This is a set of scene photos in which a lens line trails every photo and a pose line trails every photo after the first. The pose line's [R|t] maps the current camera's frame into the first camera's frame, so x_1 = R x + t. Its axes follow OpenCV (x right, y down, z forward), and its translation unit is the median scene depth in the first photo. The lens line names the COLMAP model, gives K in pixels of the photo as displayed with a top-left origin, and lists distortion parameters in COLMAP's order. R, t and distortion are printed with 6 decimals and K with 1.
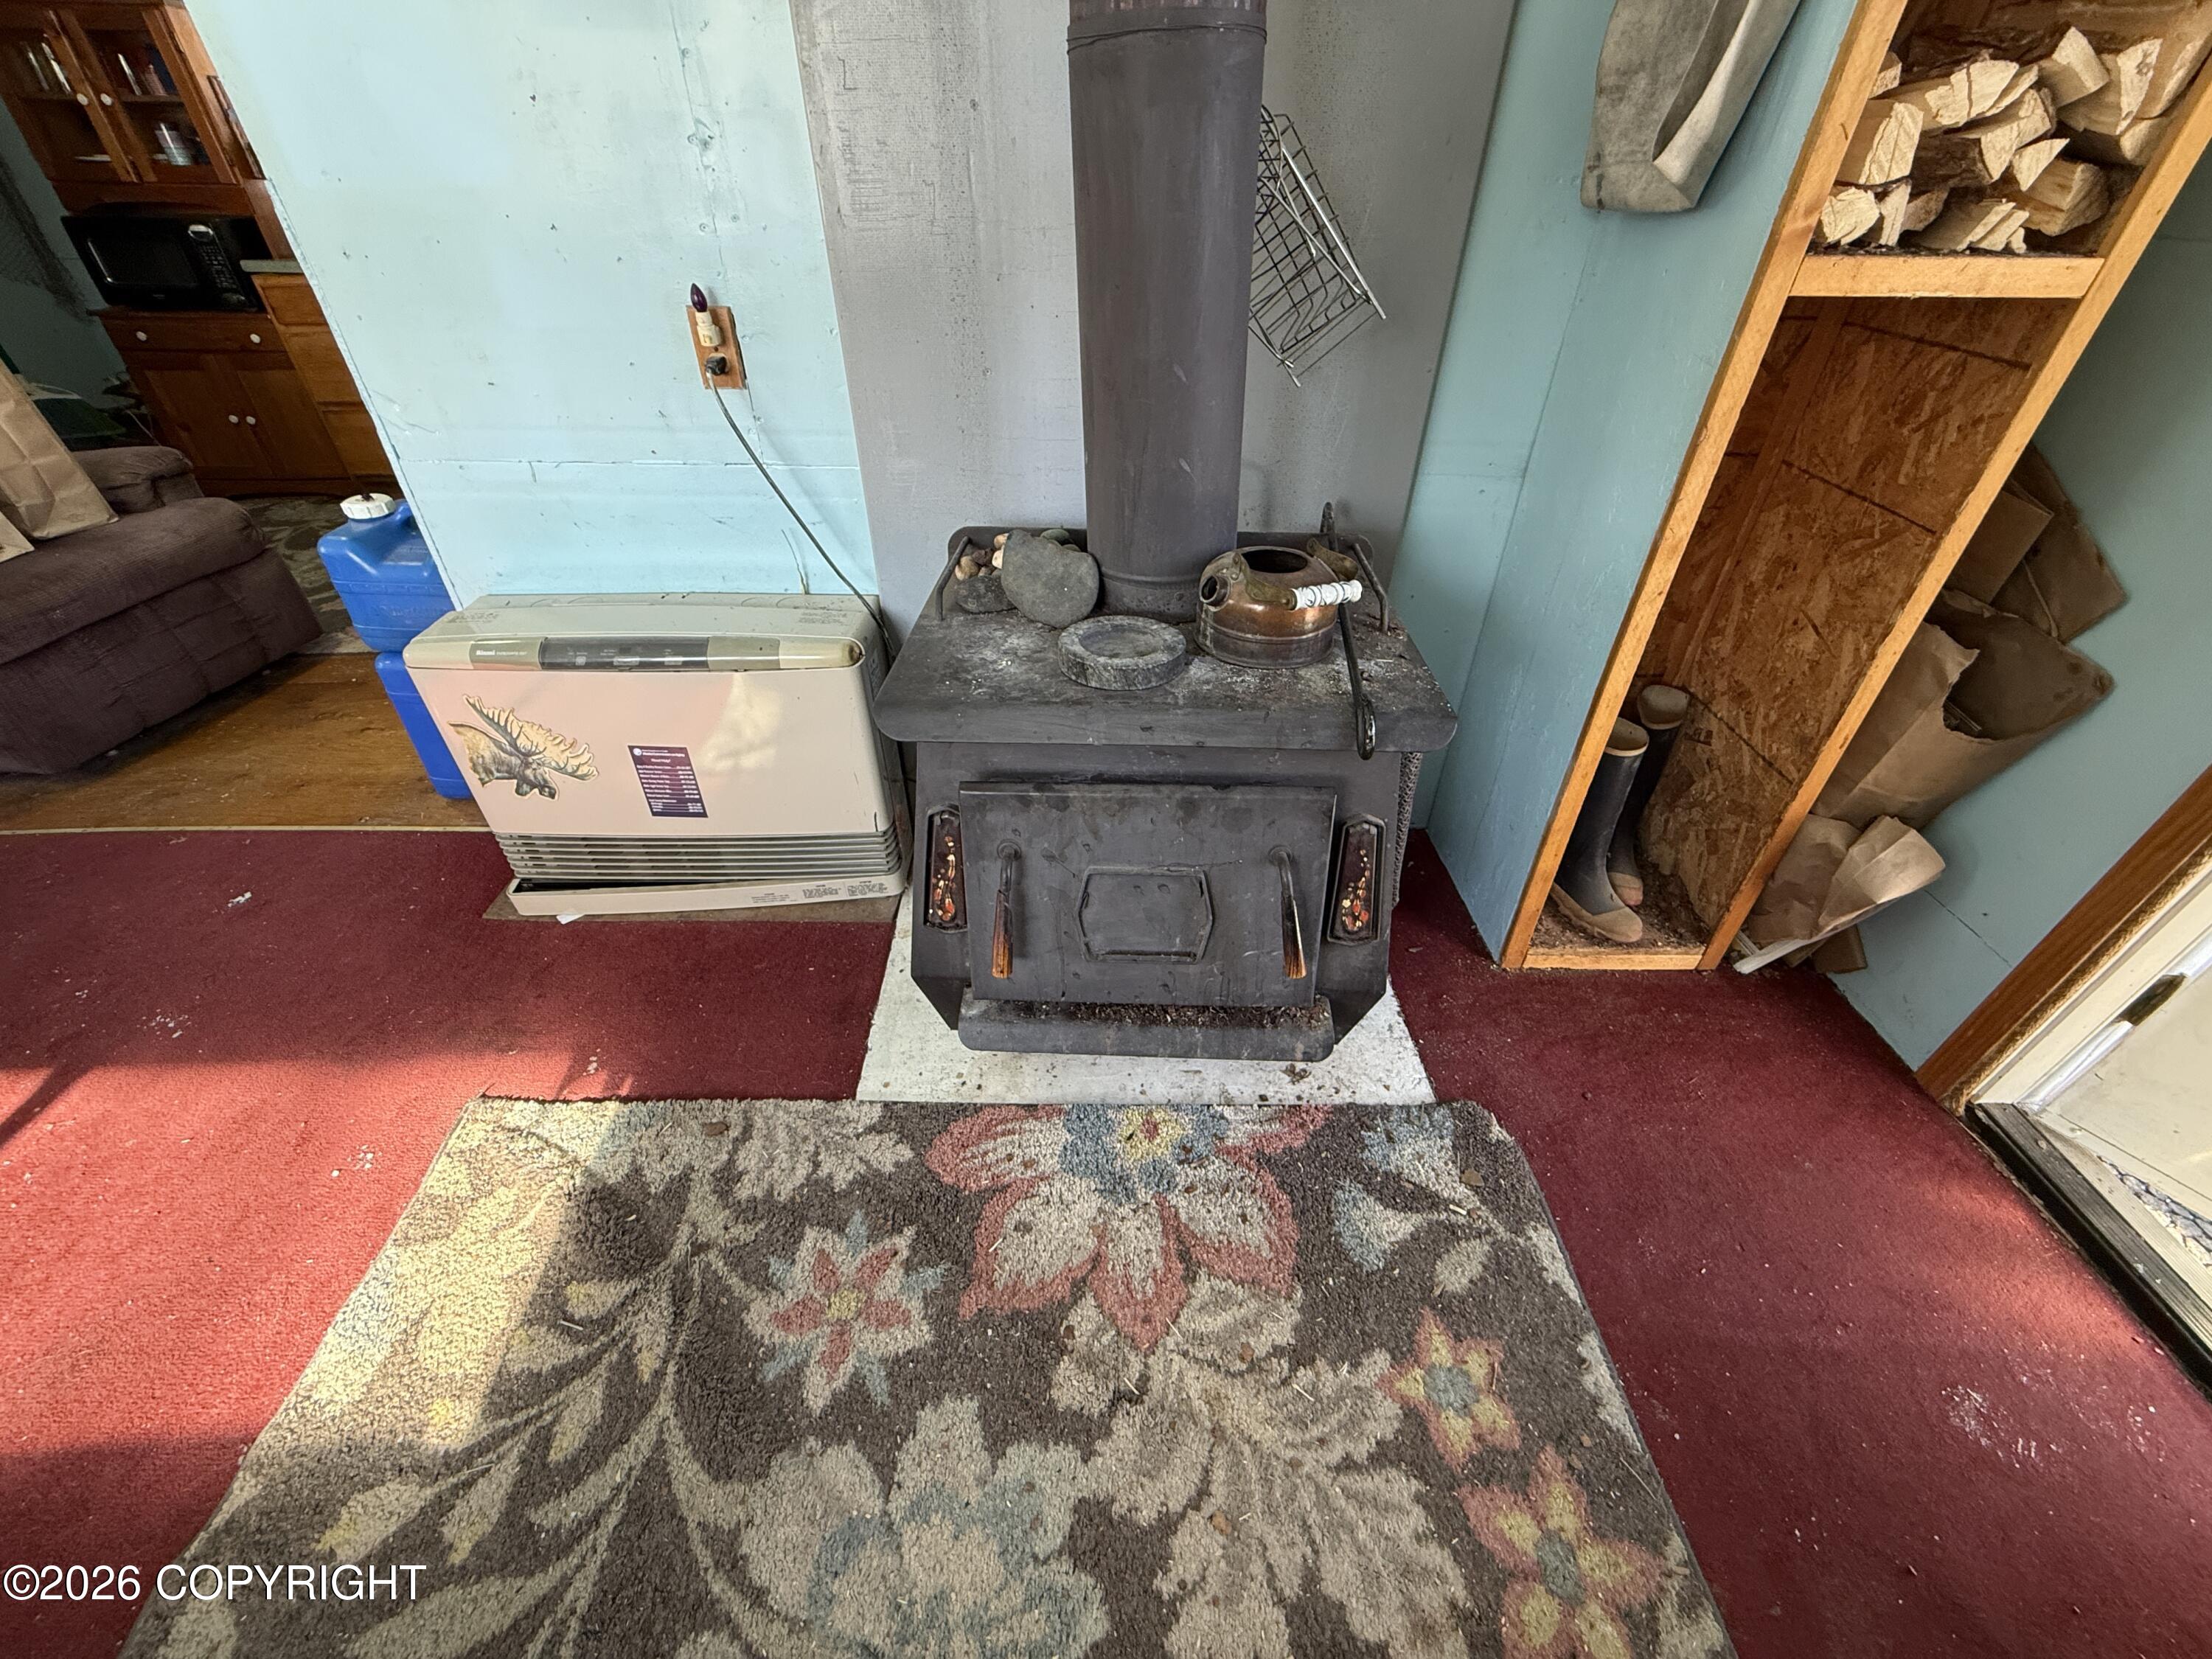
lens RADIAL K [[878.4, 0, 1105.8], [0, 878.4, 827.1], [0, 0, 1]] dist [-0.000802, 0.000136]
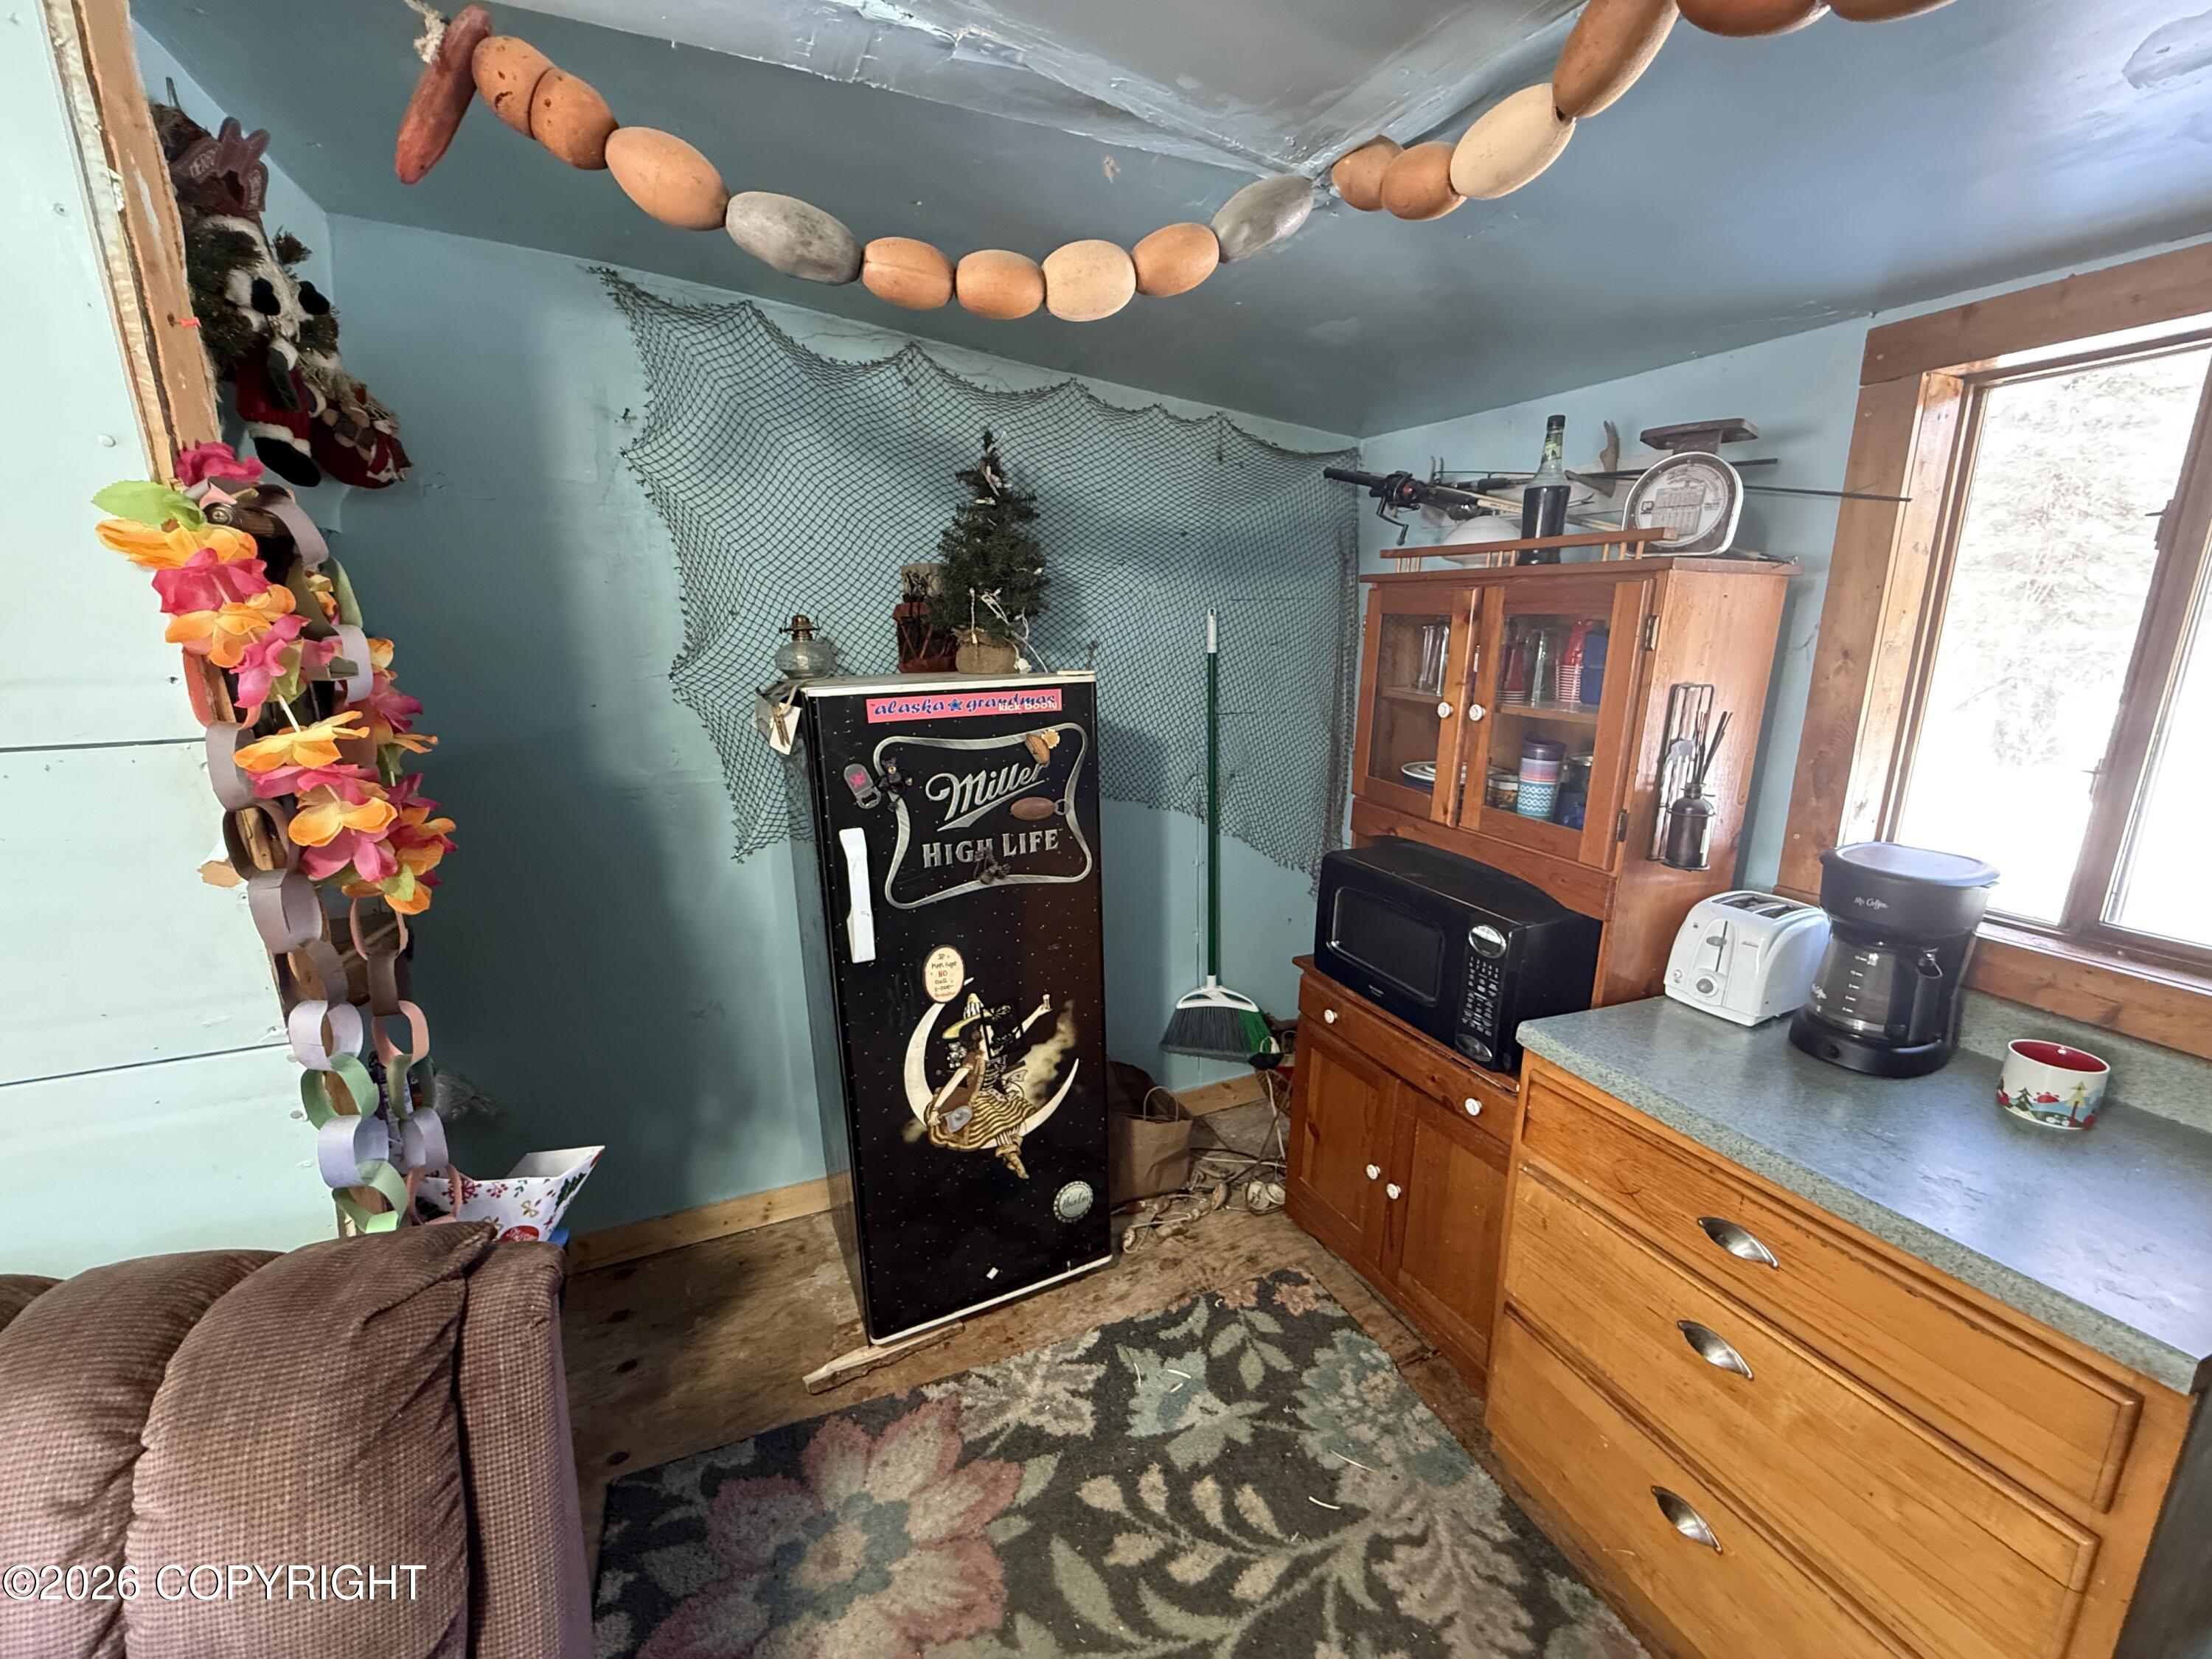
lens RADIAL K [[878.4, 0, 1104.9], [0, 878.4, 827.3], [0, 0, 1]] dist [-0.000802, 0.000136]
pose [[0.370783, 0.205007, -0.905810, -1.600703], [-0.553819, 0.831749, -0.038454, -1.393470], [0.745523, 0.515913, 0.421935, 1.418579]]
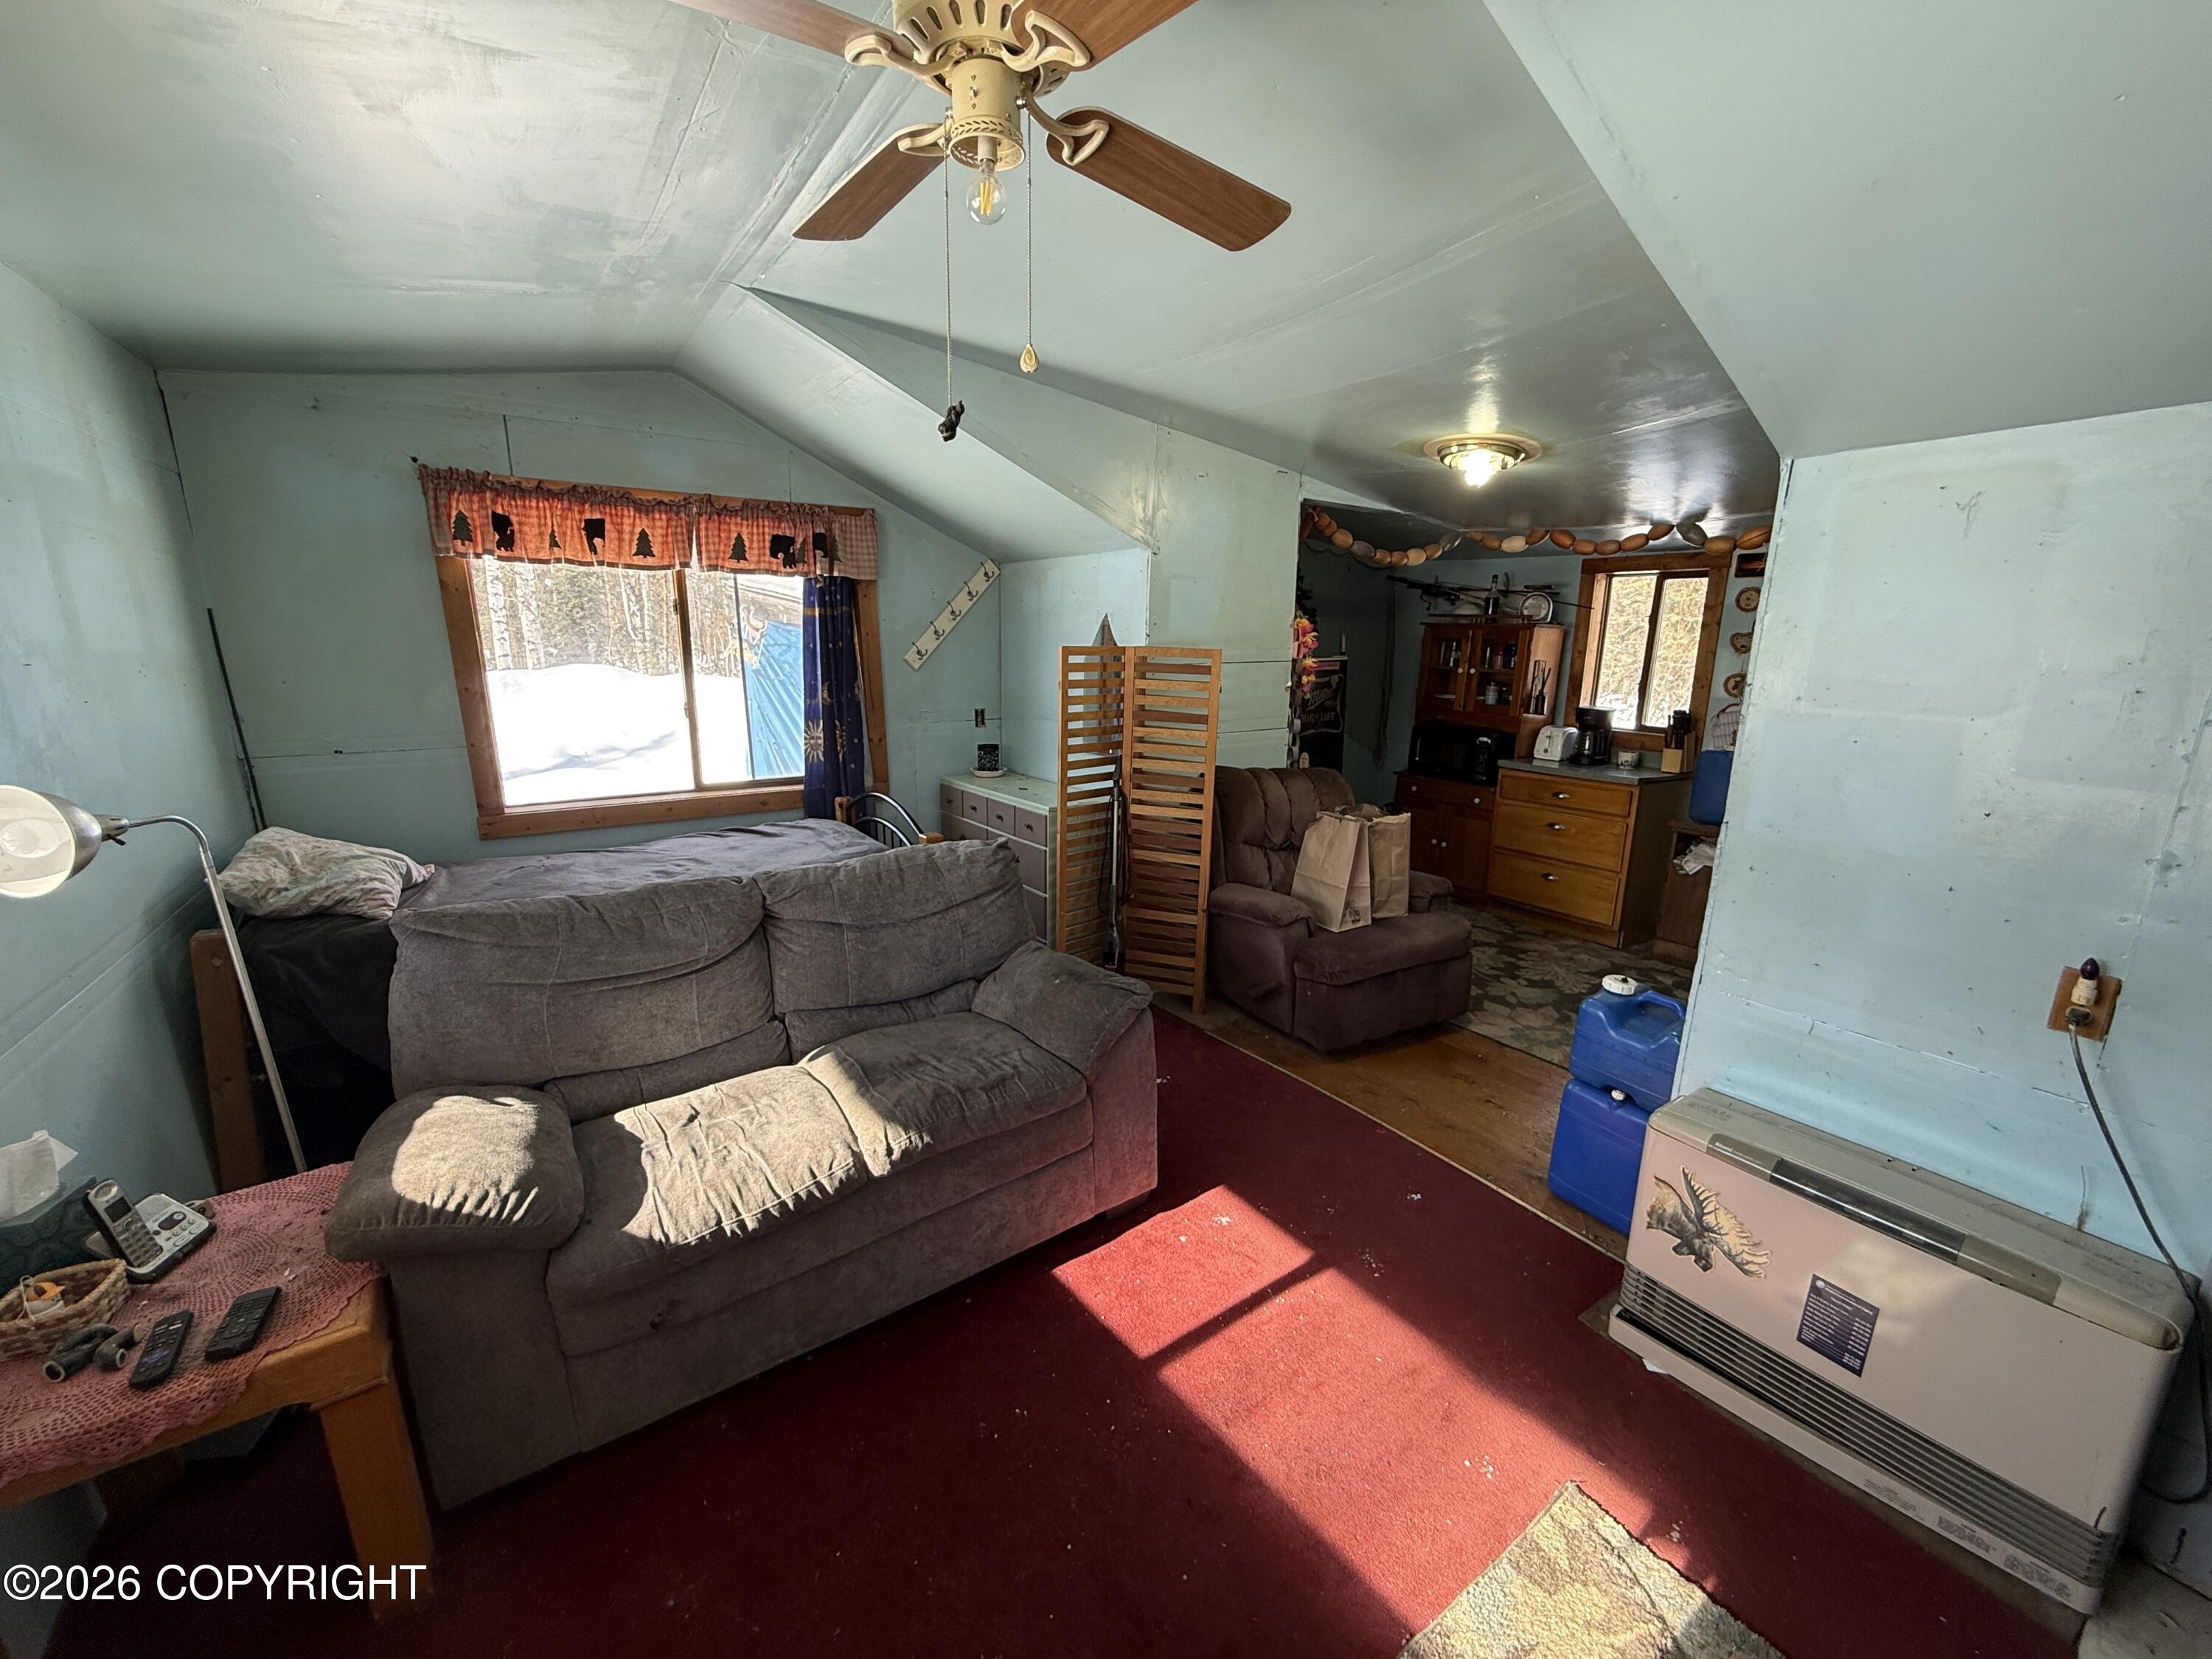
lens RADIAL K [[878.4, 0, 1104.3], [0, 878.4, 827.6], [0, 0, 1]] dist [-0.000802, 0.000136]
pose [[0.543952, 0.183180, -0.818878, -0.241925], [-0.513130, 0.844765, -0.151883, 0.061853], [0.663938, 0.502809, 0.553507, -0.514977]]
